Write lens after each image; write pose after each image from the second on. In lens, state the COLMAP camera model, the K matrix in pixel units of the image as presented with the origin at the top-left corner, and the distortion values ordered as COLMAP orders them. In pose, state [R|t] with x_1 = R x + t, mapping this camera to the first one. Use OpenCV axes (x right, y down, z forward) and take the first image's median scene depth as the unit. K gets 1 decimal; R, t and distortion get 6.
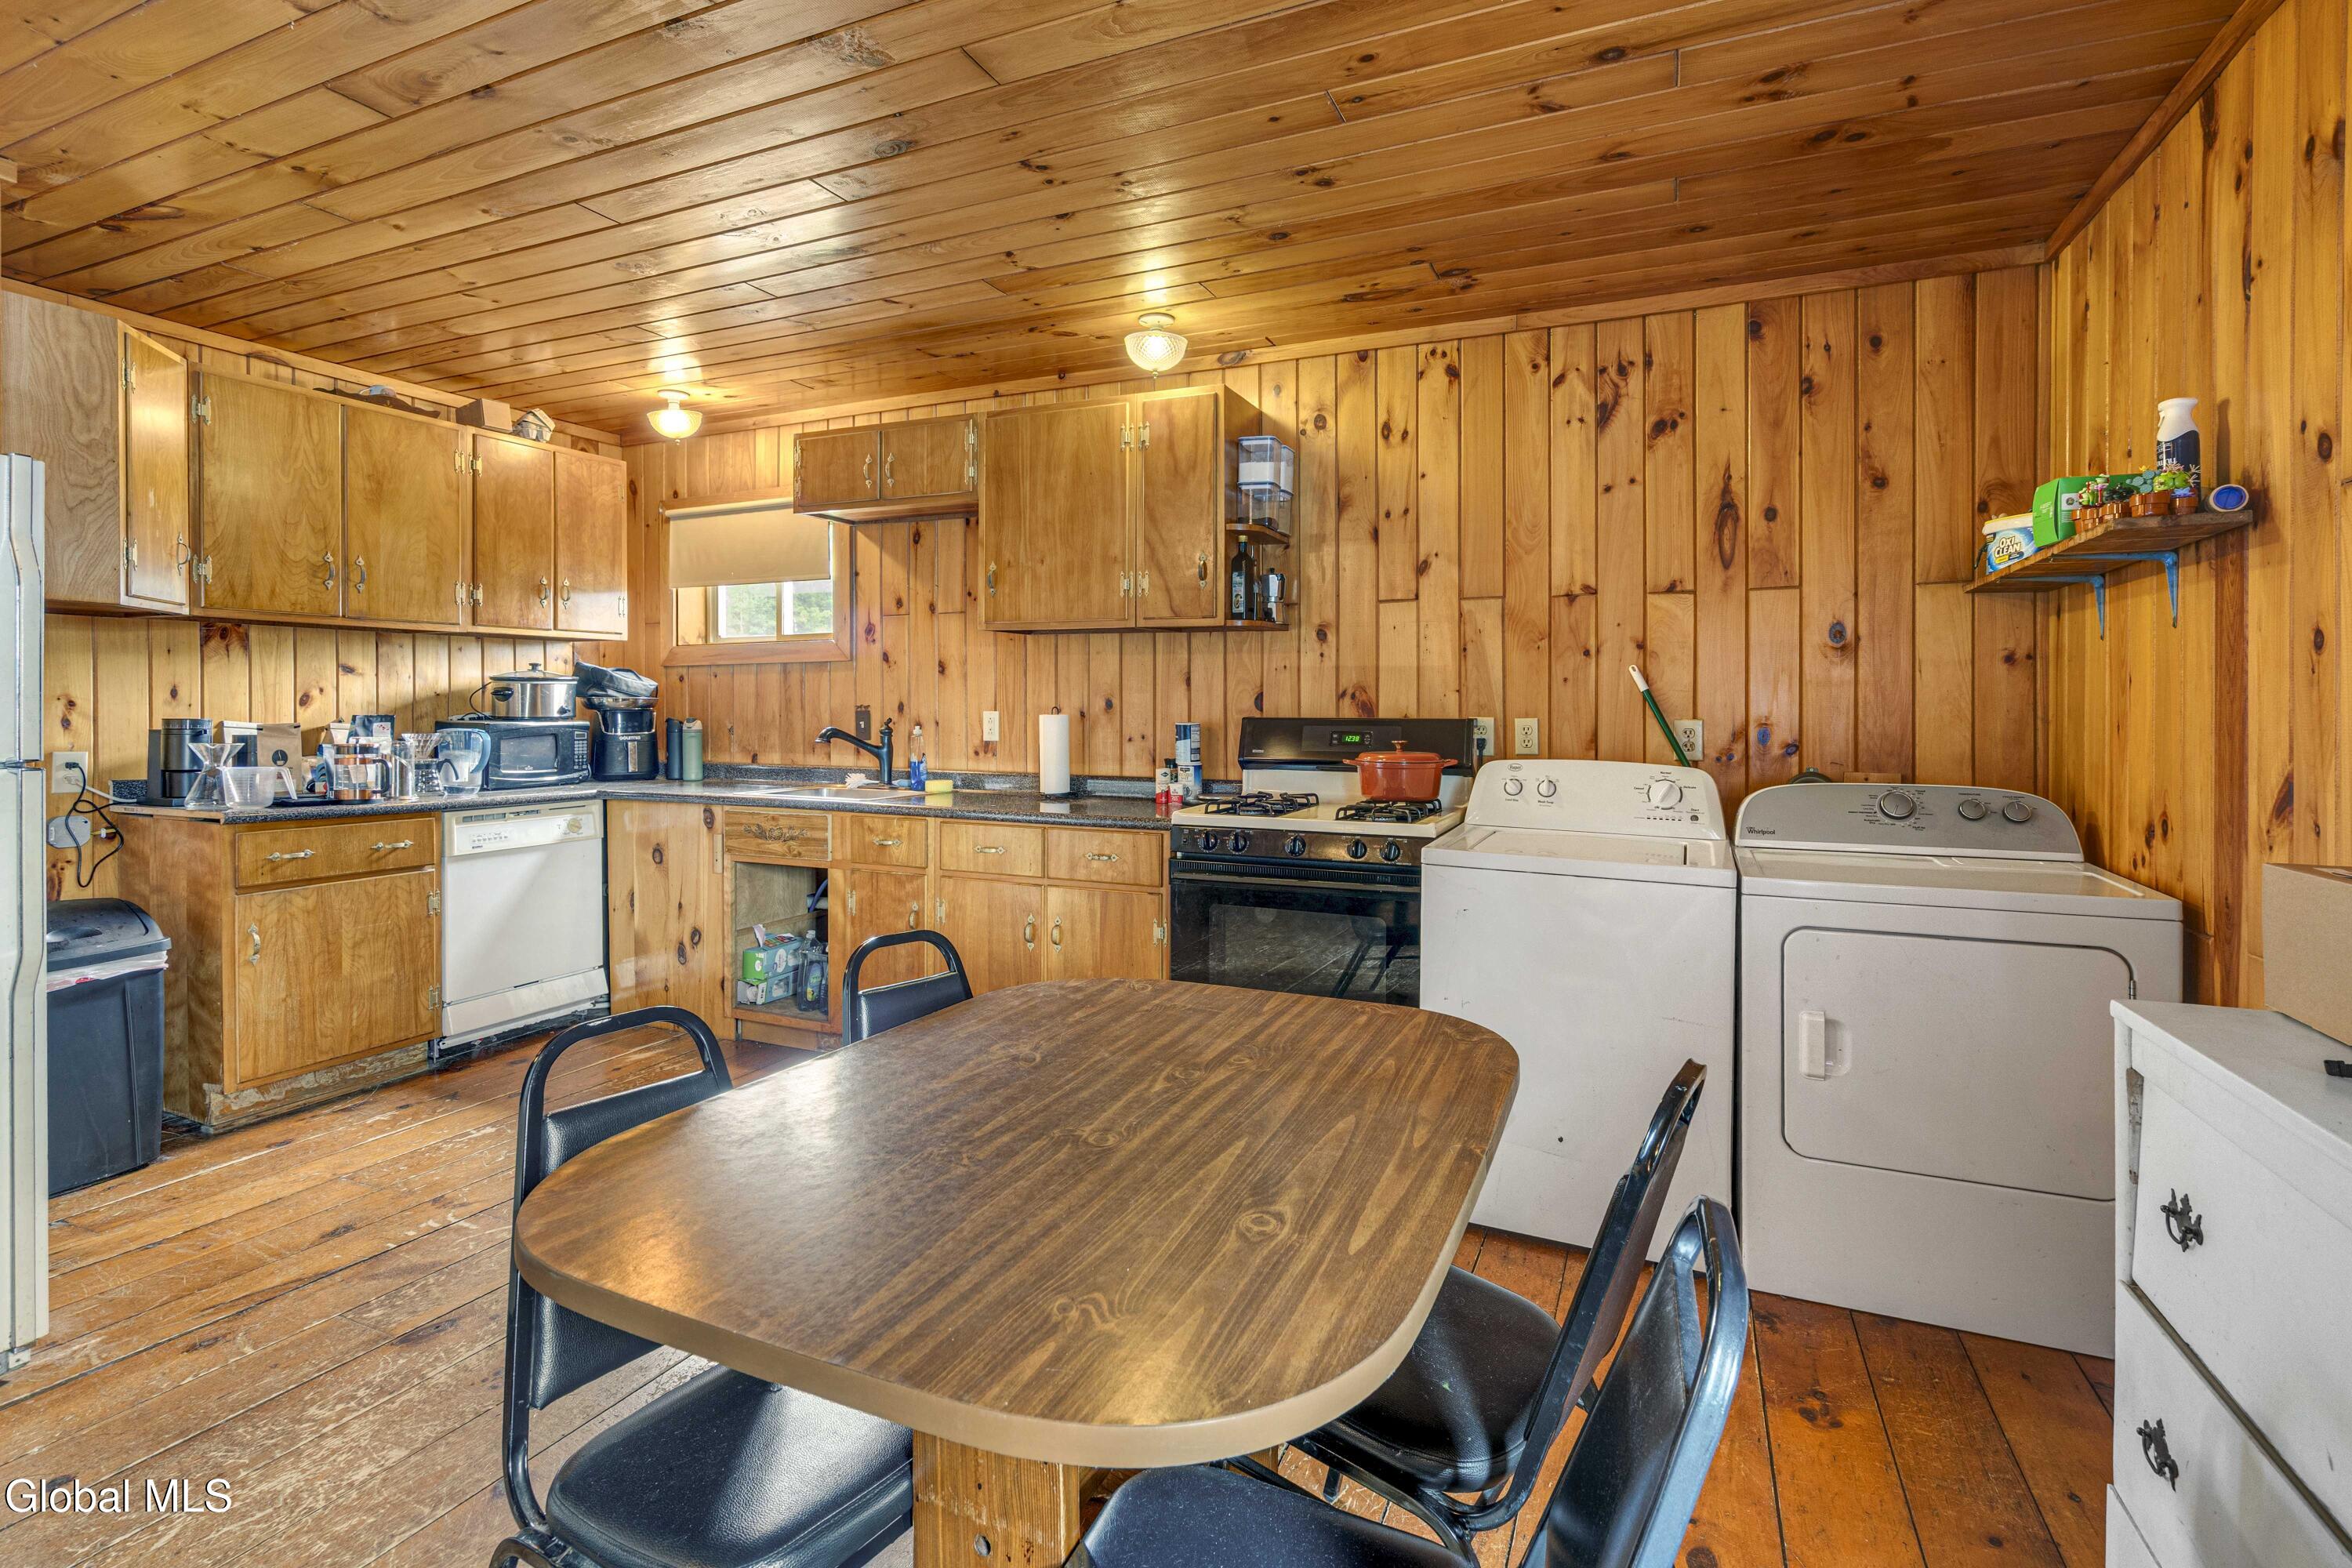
lens RADIAL K [[1076.9, 0, 1188.7], [0, 1076.9, 709.2], [0, 0, 1]] dist [-0.001958, 0.001364]
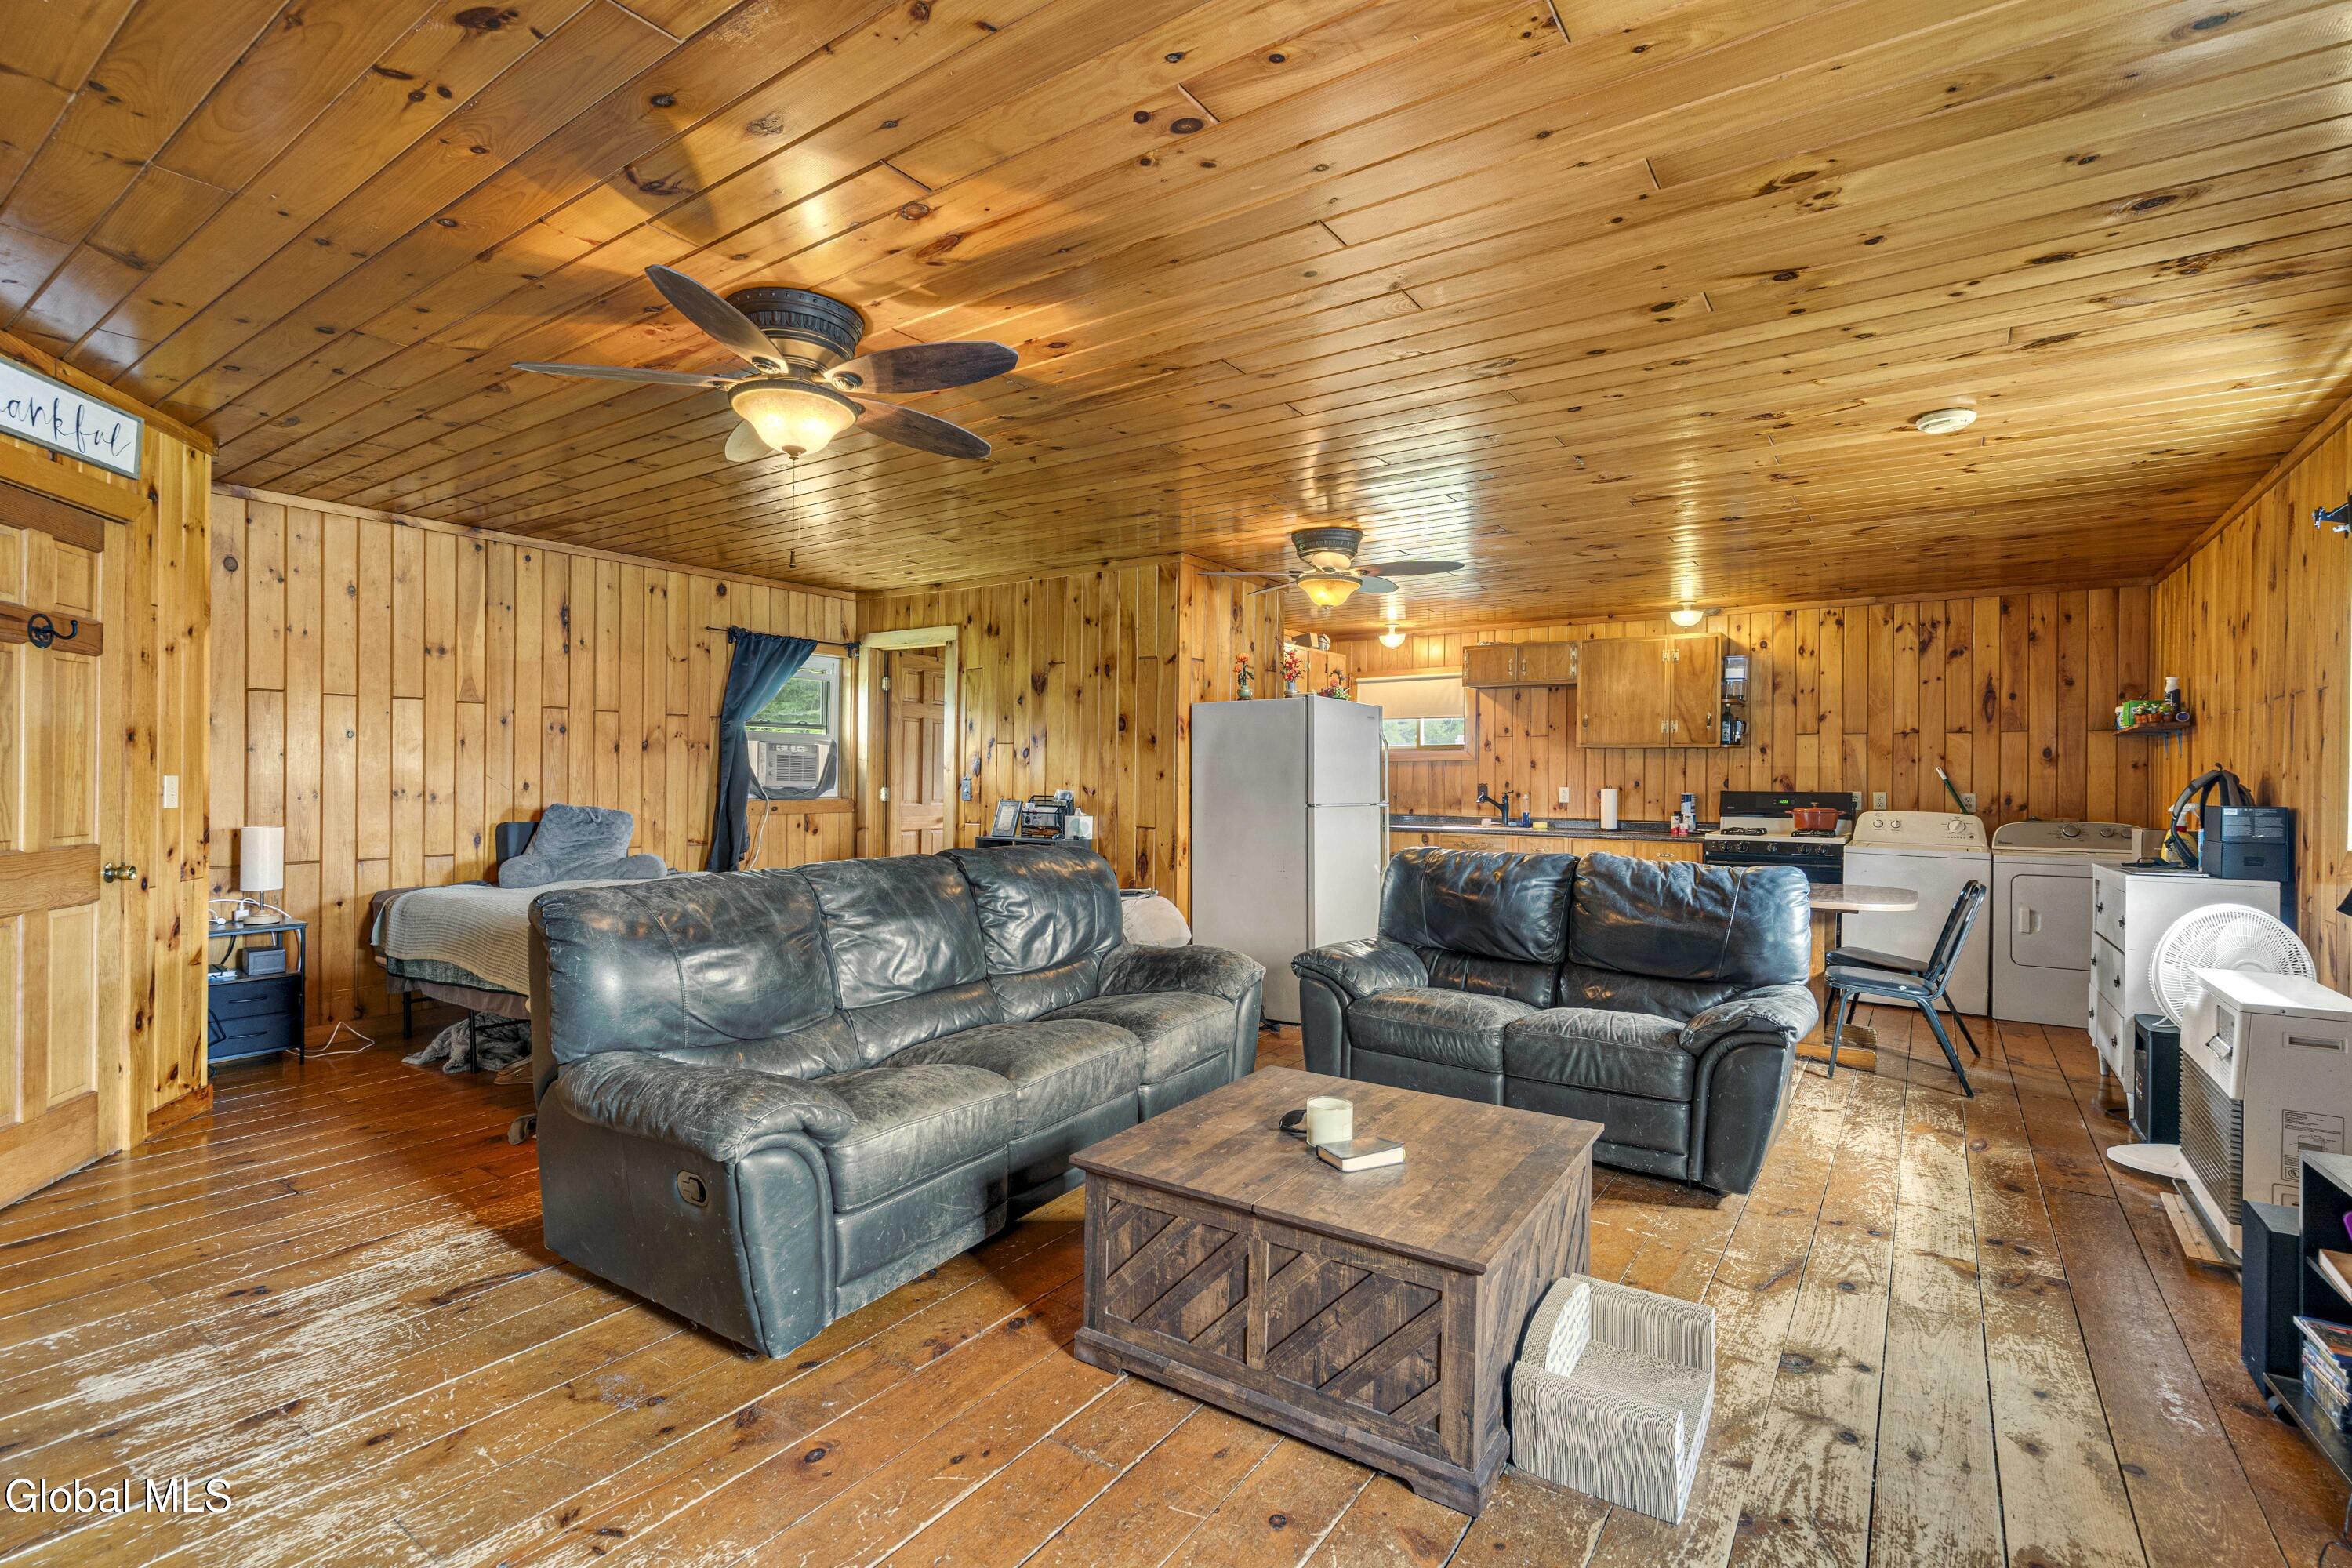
lens RADIAL K [[1076.9, 0, 1175.8], [0, 1076.9, 787.7], [0, 0, 1]] dist [-0.001958, 0.001364]
pose [[0.981750, 0.003920, -0.190133, -0.618224], [-0.002577, 0.999970, 0.007309, -0.011783], [0.190156, -0.006685, 0.981731, -1.280347]]
